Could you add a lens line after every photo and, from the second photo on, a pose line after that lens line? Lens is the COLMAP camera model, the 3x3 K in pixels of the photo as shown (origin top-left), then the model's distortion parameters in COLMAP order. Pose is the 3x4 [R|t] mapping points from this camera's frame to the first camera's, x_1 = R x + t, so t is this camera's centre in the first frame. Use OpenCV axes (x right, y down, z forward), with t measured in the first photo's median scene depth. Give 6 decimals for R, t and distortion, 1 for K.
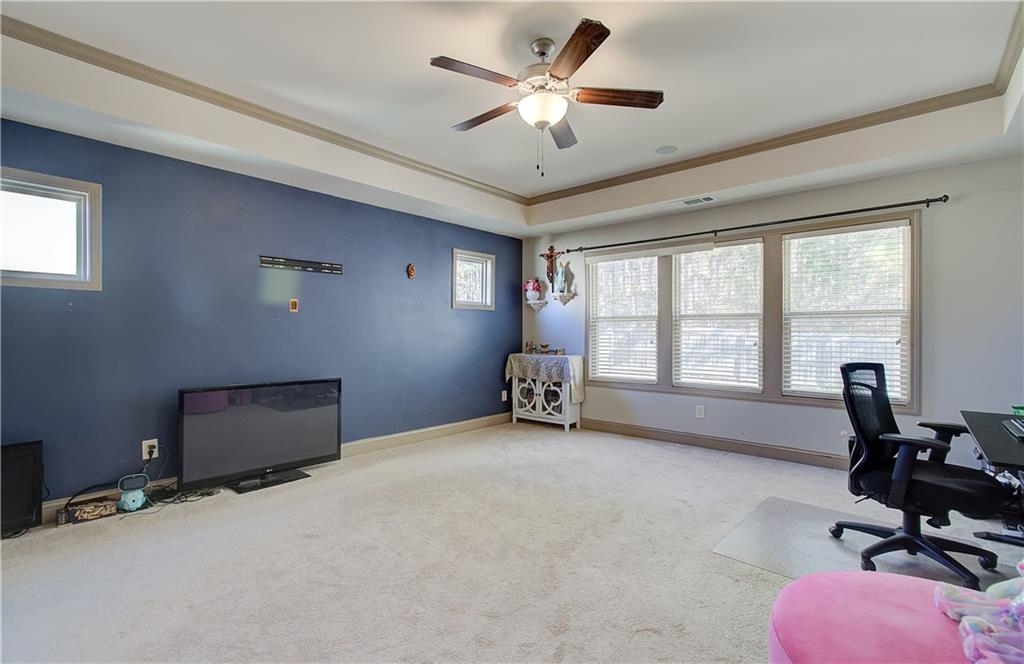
lens RADIAL K [[449.2, 0, 508.6], [0, 449.2, 332.9], [0, 0, 1]] dist [-0.000805, 0.004759]
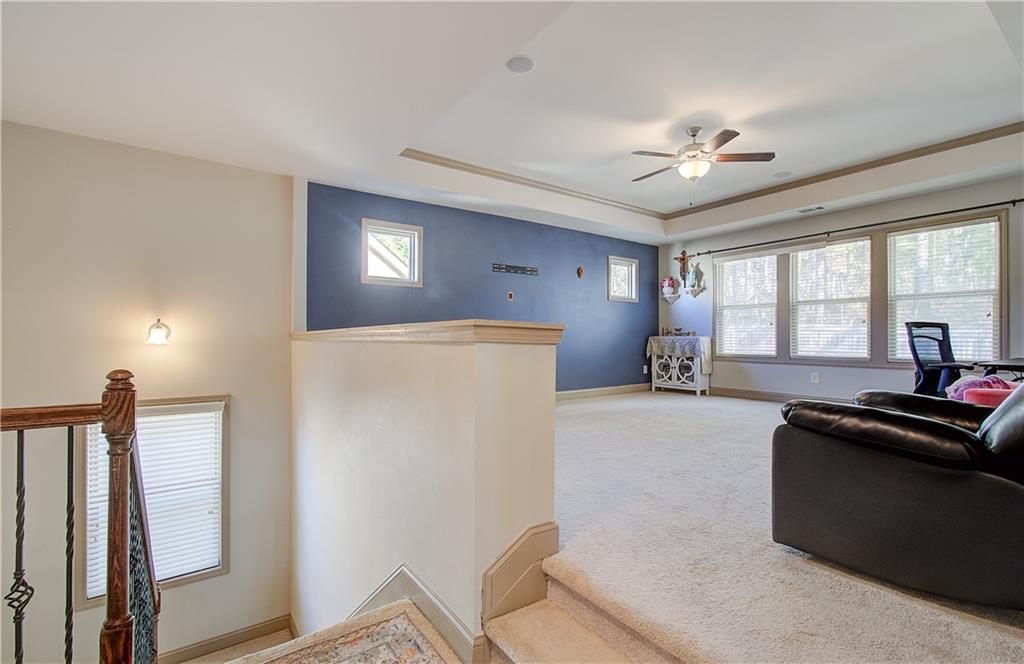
lens RADIAL K [[449.2, 0, 514.6], [0, 449.2, 338.5], [0, 0, 1]] dist [-0.000805, 0.004759]
pose [[0.974515, 0.000282, -0.224323, -0.098744], [-0.001590, 0.999983, -0.005648, 0.070390], [0.224318, 0.005861, 0.974498, -0.380817]]
